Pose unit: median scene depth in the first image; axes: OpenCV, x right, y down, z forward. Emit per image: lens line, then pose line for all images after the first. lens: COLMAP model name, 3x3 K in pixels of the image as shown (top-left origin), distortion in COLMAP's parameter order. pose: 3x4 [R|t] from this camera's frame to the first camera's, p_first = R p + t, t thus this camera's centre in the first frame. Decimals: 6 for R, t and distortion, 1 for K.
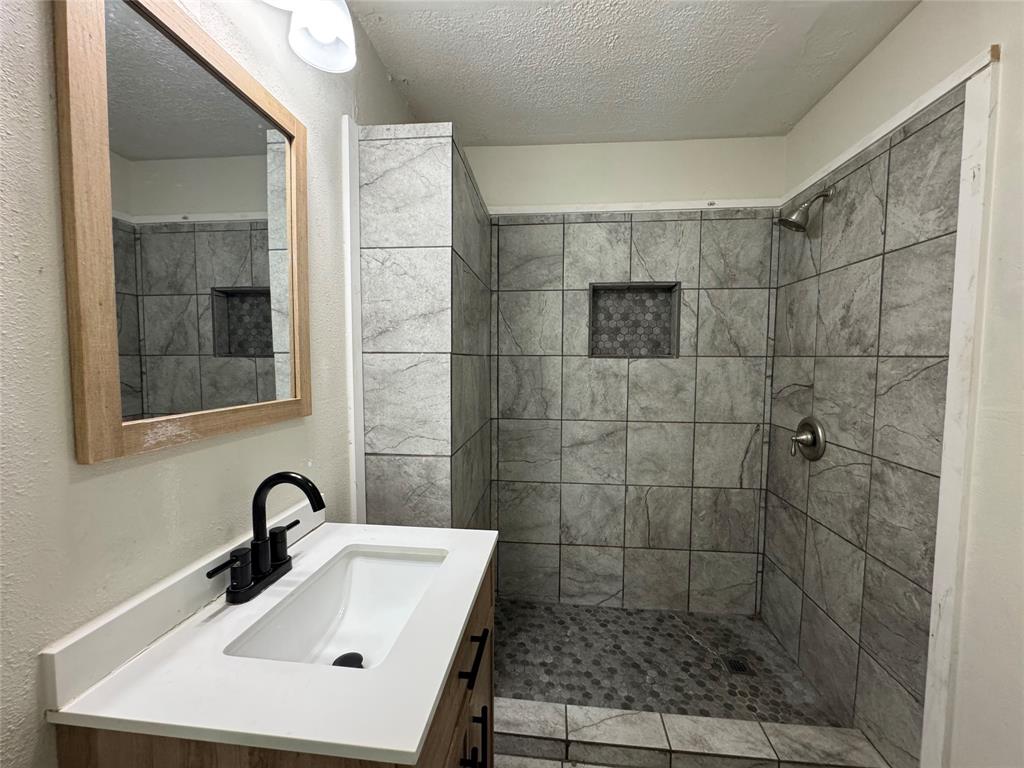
lens RADIAL K [[410.6, 0, 513.1], [0, 410.6, 382.7], [0, 0, 1]] dist [-0.003867, 0.000074]
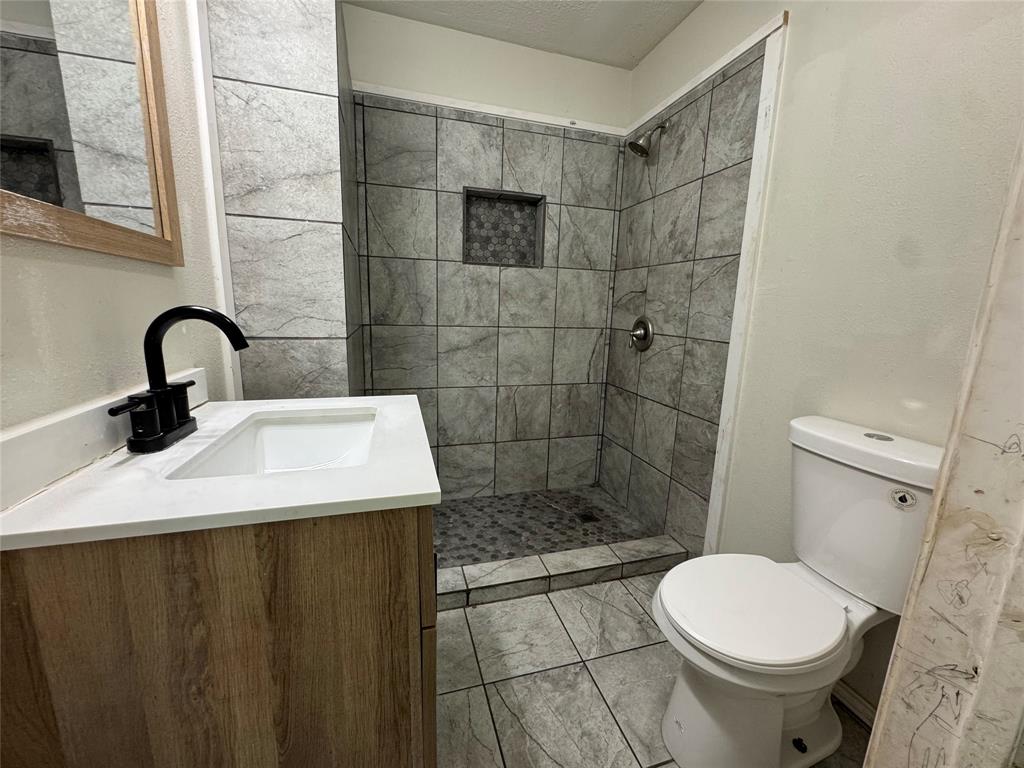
lens RADIAL K [[410.3, 0, 512.7], [0, 410.3, 382.7], [0, 0, 1]] dist [-0.002925, -0.000153]
pose [[0.924244, -0.047538, 0.378831, -0.122816], [-0.002051, 0.991586, 0.129432, 0.120507], [-0.381797, -0.120404, 0.916370, -0.018787]]
